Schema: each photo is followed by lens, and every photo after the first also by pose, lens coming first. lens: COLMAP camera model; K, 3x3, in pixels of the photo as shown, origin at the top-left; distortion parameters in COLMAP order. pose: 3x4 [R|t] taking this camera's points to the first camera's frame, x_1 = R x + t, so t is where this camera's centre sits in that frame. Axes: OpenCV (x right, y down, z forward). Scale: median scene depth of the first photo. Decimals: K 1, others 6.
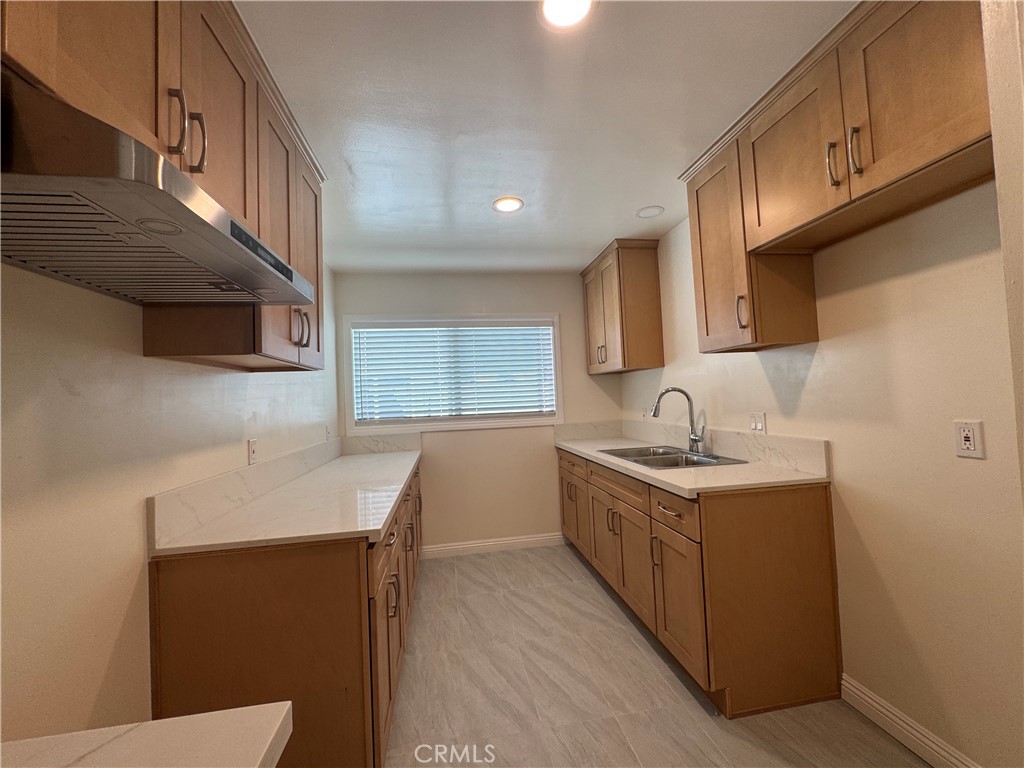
lens RADIAL K [[410.6, 0, 508.6], [0, 410.6, 385.0], [0, 0, 1]] dist [0.000262, -0.000417]
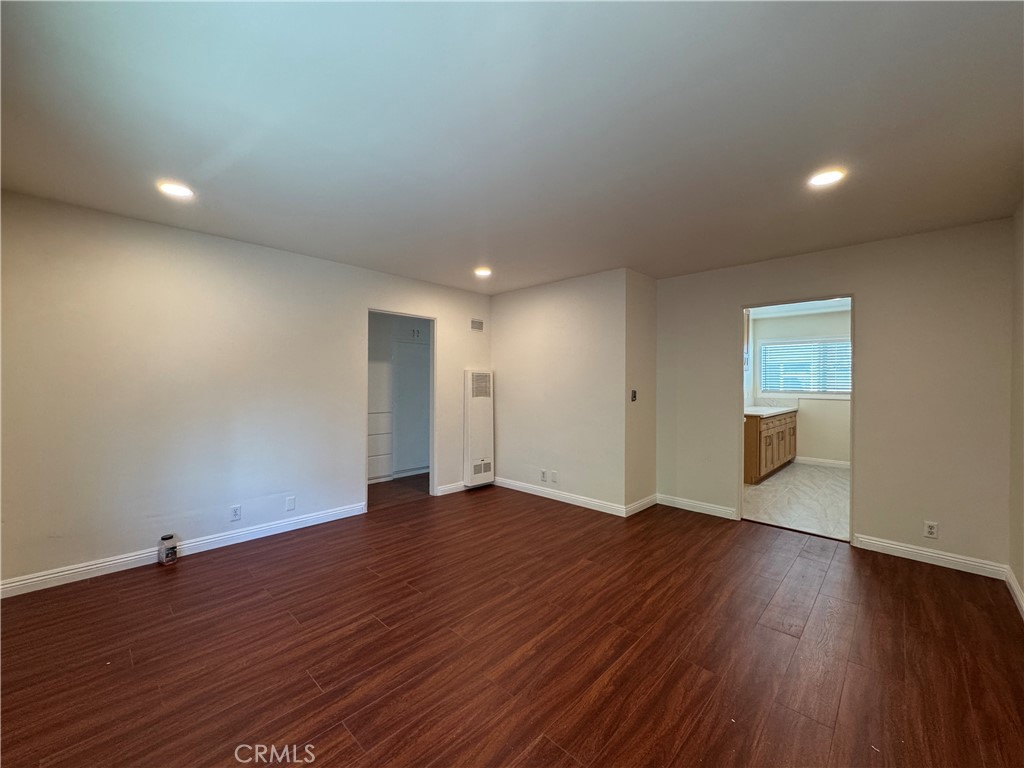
lens RADIAL K [[410.6, 0, 511.4], [0, 410.6, 383.0], [0, 0, 1]] dist [0.000262, -0.000417]
pose [[0.596944, 0.047723, -0.800862, 0.671675], [-0.001134, 0.998278, 0.058641, -0.089316], [0.802282, -0.034097, 0.595971, -1.578395]]
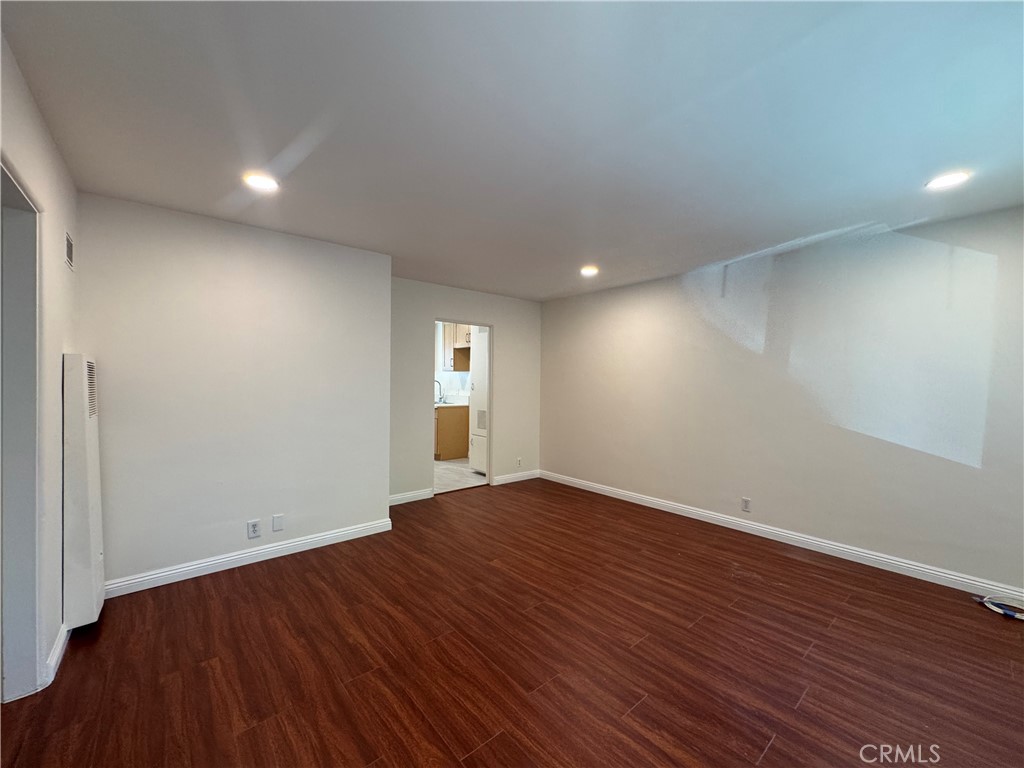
lens RADIAL K [[410.6, 0, 515.2], [0, 410.6, 386.8], [0, 0, 1]] dist [0.000262, -0.000417]
pose [[0.851966, 0.045174, 0.521645, -0.612866], [-0.066581, 0.997530, 0.022358, -0.046888], [-0.519347, -0.053780, 0.852870, -1.722538]]
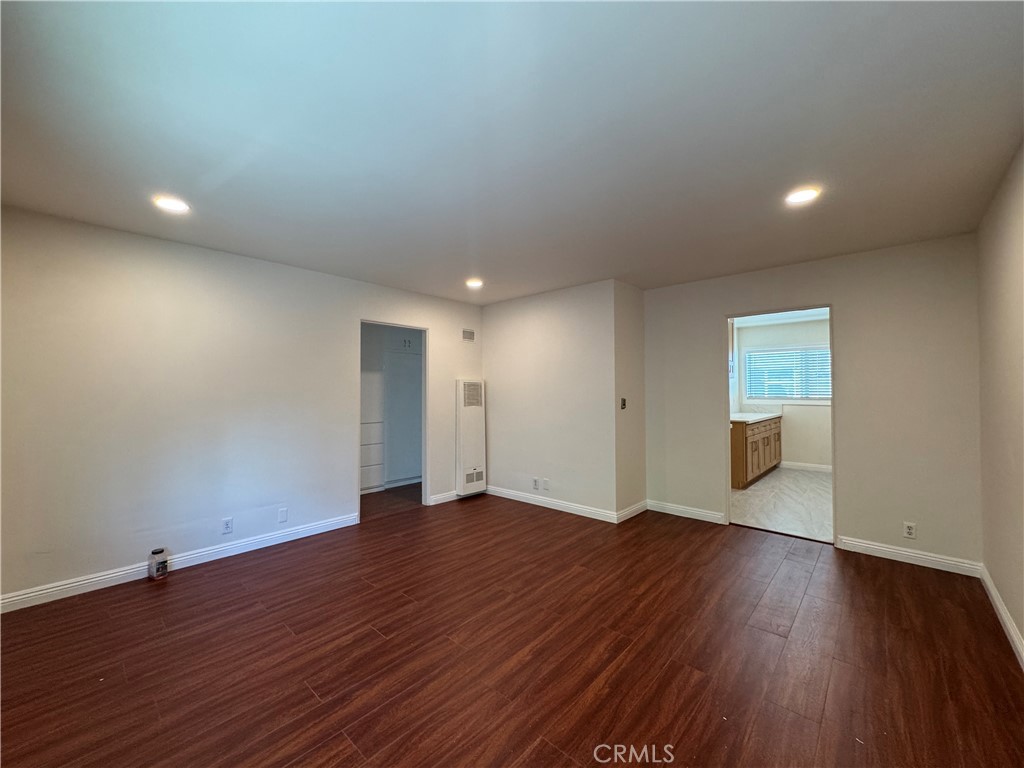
lens RADIAL K [[410.6, 0, 511.7], [0, 410.6, 383.8], [0, 0, 1]] dist [0.000262, -0.000417]
pose [[0.618614, 0.027772, -0.785204, 0.681568], [0.005845, 0.999185, 0.039945, -0.092934], [0.785673, -0.029301, 0.617947, -1.598204]]
